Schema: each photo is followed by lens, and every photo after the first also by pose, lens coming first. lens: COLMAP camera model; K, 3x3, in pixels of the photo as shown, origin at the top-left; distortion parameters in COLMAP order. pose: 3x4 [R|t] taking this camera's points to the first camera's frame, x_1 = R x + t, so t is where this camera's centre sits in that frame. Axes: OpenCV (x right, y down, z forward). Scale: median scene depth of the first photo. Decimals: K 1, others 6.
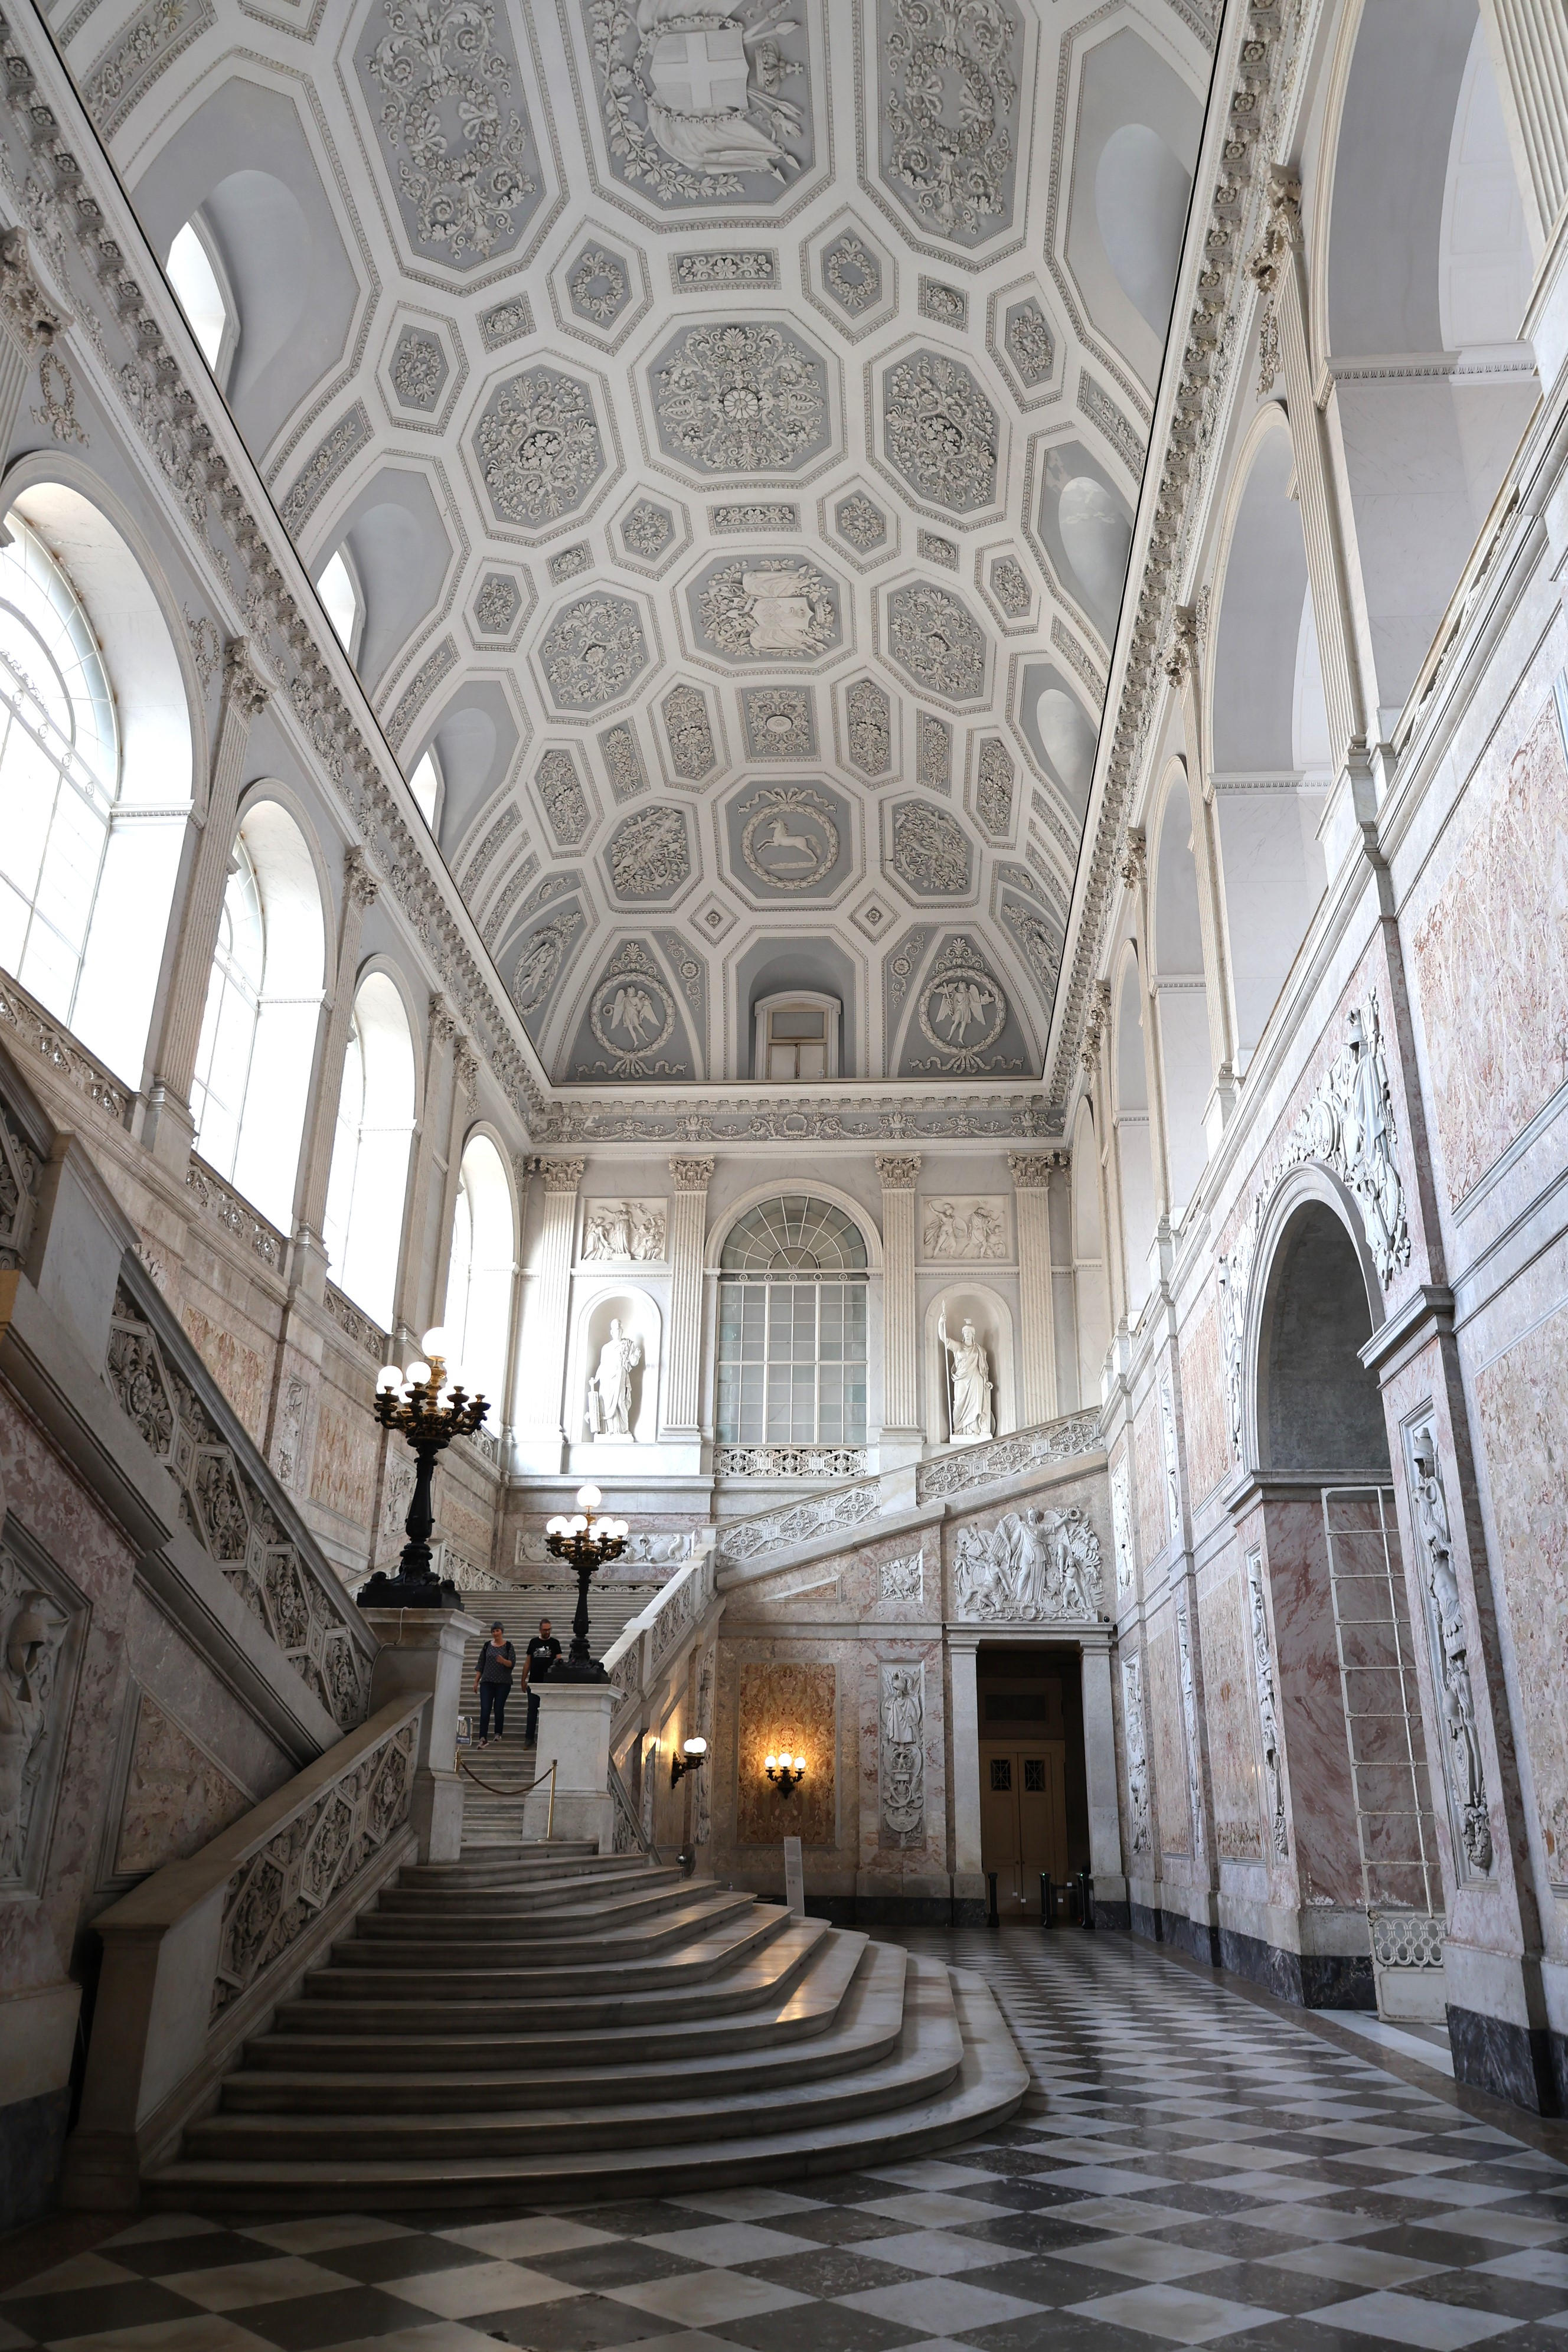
lens RADIAL K [[1640.6, 0, 789.0], [0, 1640.6, 1163.6], [0, 0, 1]] dist [-0.033851, 0.001925]
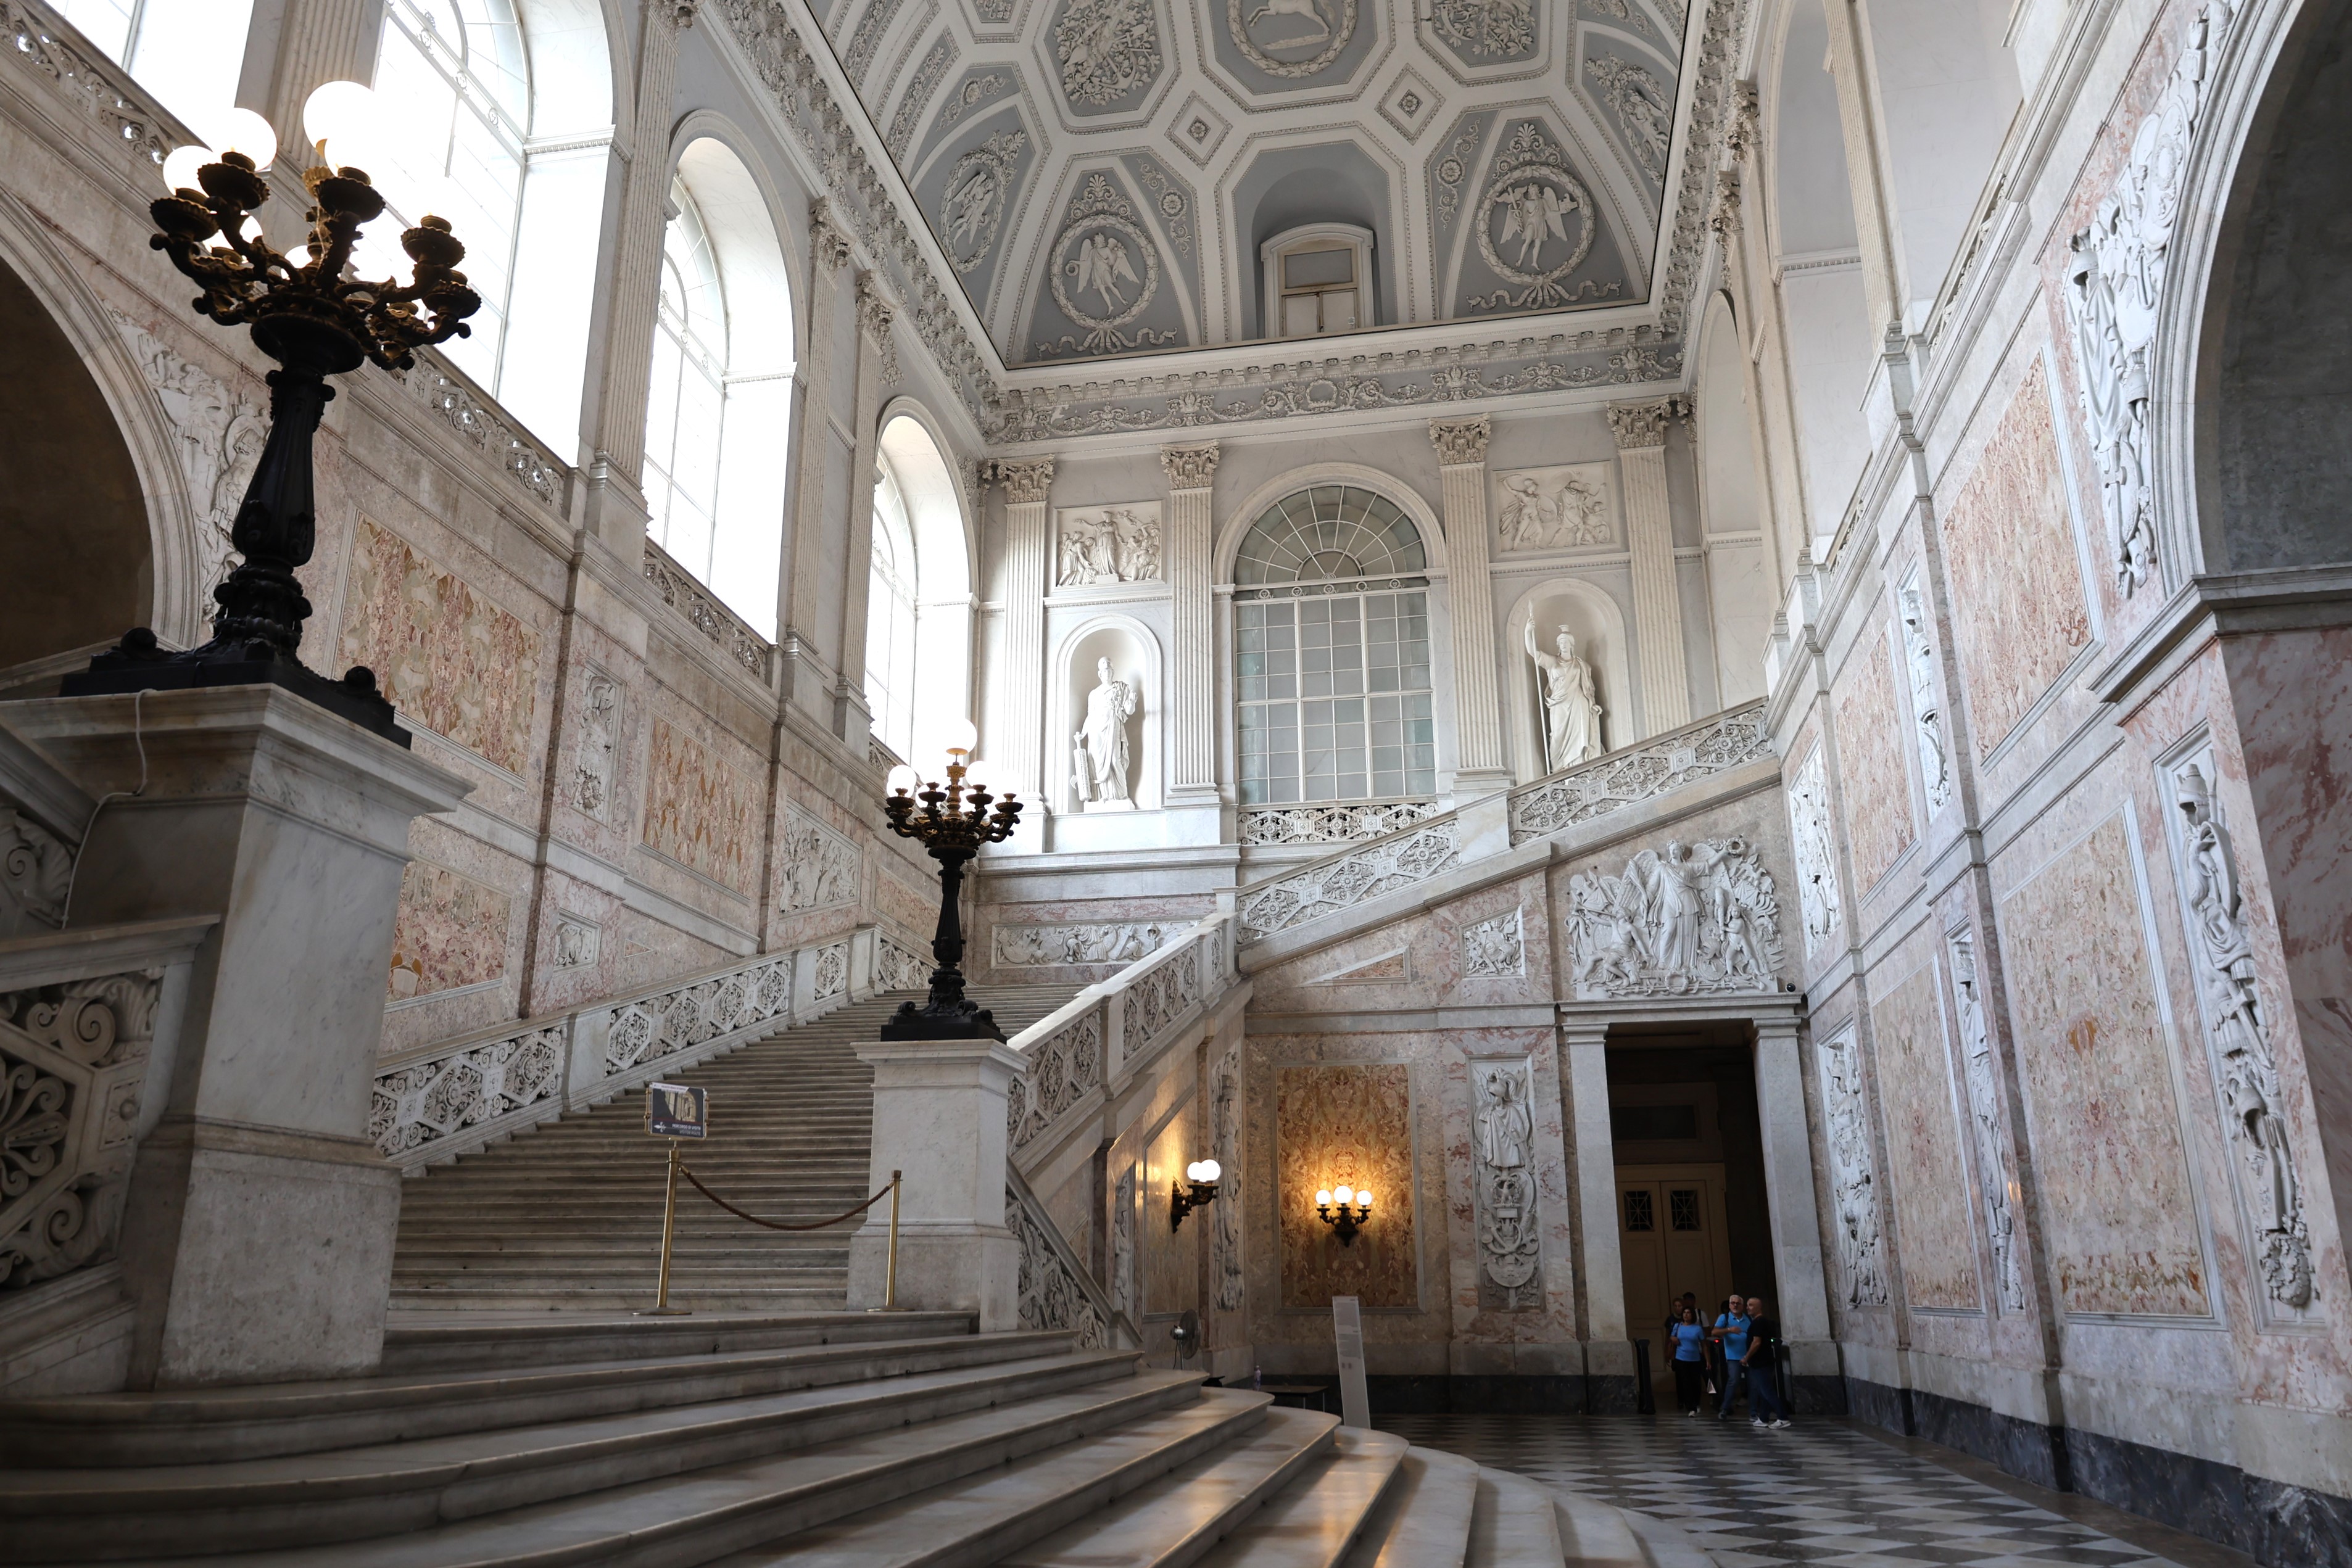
lens RADIAL K [[1640.4, 0, 1168.0], [0, 1640.4, 791.8], [0, 0, 1]] dist [-0.033851, 0.001925]
pose [[0.992229, -0.053477, -0.112346, 0.010857], [0.063357, 0.994253, 0.086296, 0.114221], [0.107085, -0.092743, 0.989915, 0.275084]]
